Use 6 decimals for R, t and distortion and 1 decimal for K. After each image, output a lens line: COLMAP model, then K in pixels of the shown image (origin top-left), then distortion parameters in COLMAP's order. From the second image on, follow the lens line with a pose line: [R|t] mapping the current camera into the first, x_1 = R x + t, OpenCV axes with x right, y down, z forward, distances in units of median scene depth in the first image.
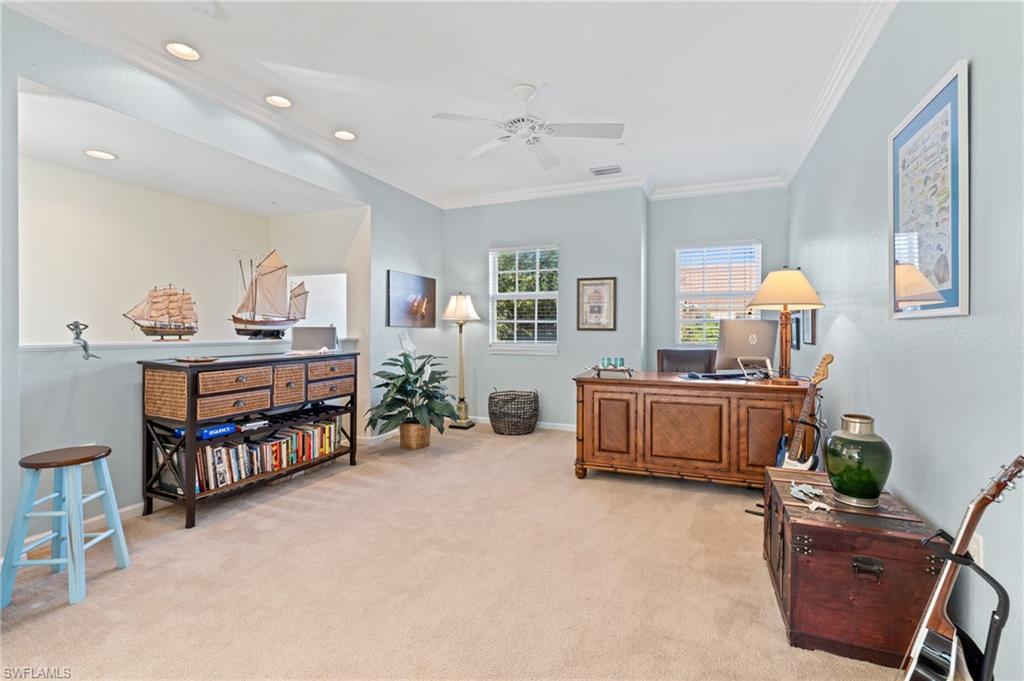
lens RADIAL K [[463.0, 0, 511.3], [0, 463.0, 331.0], [0, 0, 1]] dist [-0.005717, 0.003512]
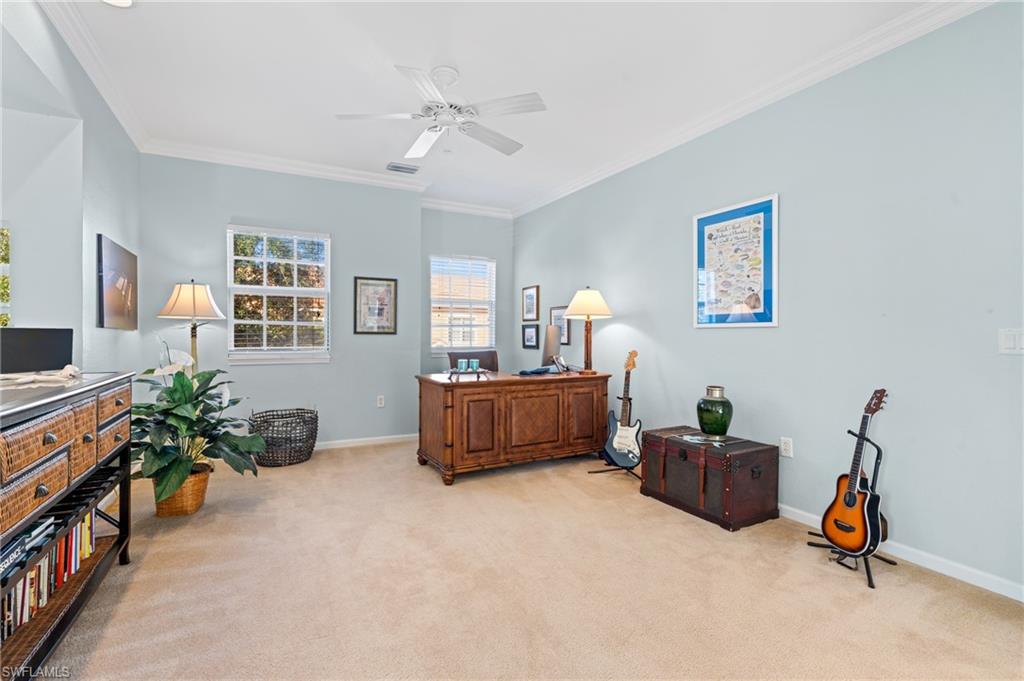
lens RADIAL K [[463.0, 0, 522.2], [0, 463.0, 336.3], [0, 0, 1]] dist [-0.005717, 0.003512]
pose [[0.637027, -0.004126, 0.770830, -0.521398], [-0.000072, 0.999985, 0.005412, -0.002512], [-0.770841, -0.003503, 0.637018, 0.262456]]
